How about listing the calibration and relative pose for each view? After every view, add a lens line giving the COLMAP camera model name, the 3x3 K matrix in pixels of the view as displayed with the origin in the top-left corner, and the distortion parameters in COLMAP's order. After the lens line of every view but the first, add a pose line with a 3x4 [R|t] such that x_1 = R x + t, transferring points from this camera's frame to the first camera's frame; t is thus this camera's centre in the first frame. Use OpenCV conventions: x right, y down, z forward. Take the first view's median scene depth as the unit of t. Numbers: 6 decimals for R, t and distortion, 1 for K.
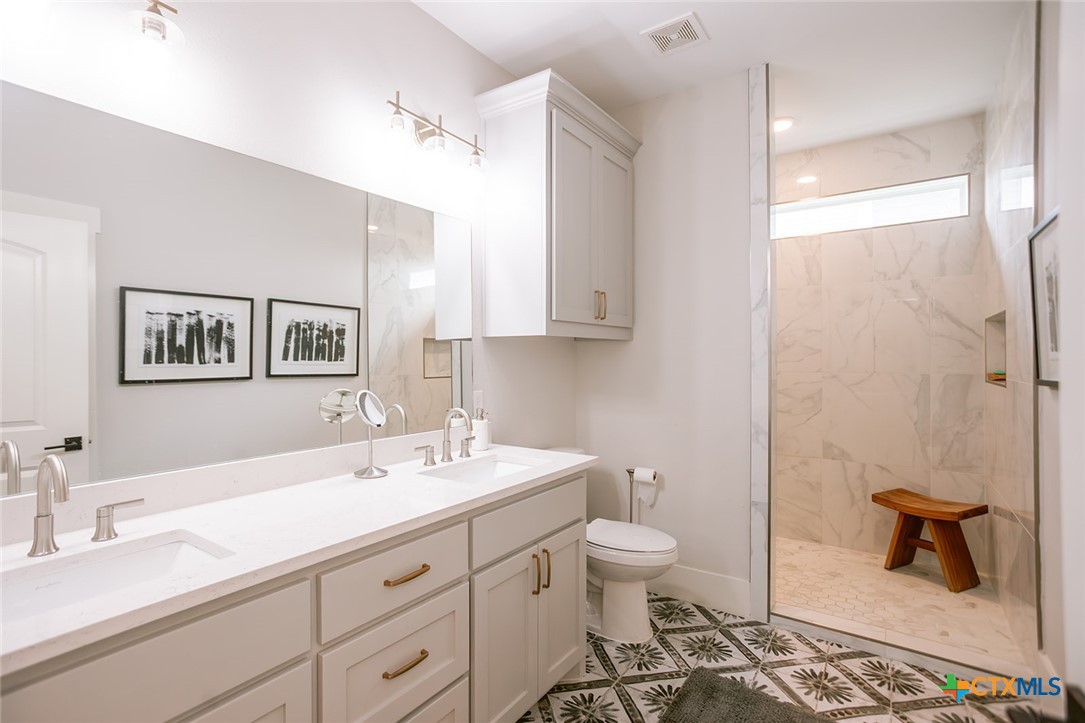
lens RADIAL K [[515.6, 0, 537.0], [0, 515.6, 360.5], [0, 0, 1]] dist [-0.032942, 0.032072]
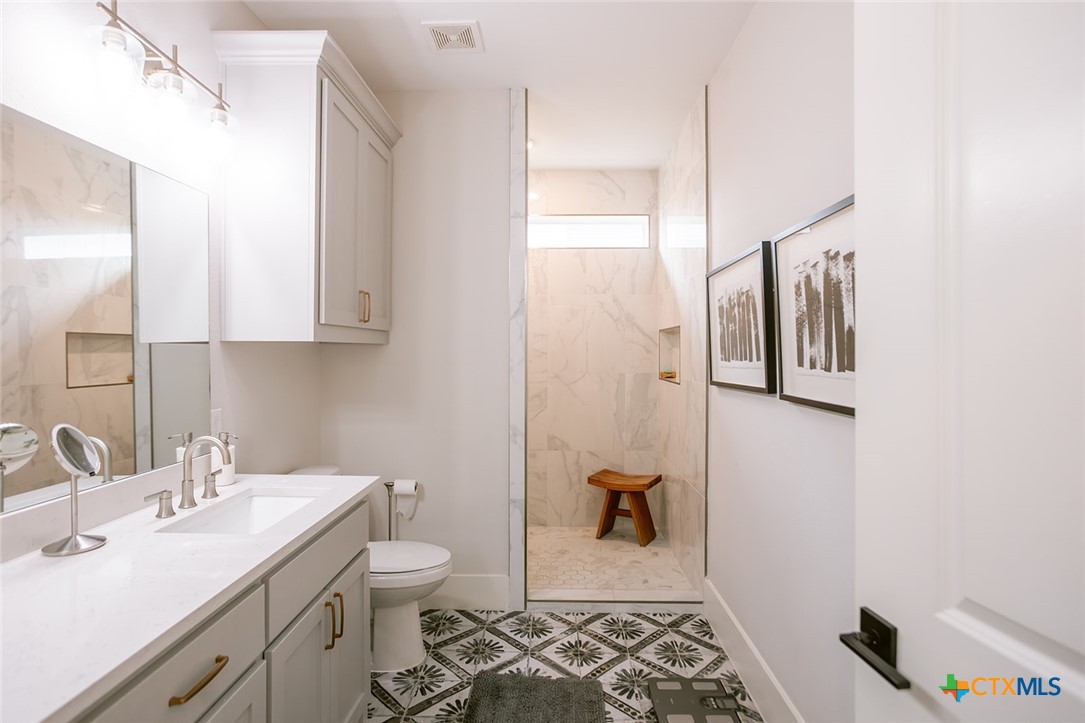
lens RADIAL K [[535.0, 0, 539.8], [0, 535.0, 357.6], [0, 0, 1]] dist [-0.036590, 0.032664]
pose [[0.838670, -0.002436, 0.544634, -0.132727], [-0.000883, 0.999983, 0.005832, -0.024619], [-0.544639, -0.005372, 0.838653, 0.050392]]
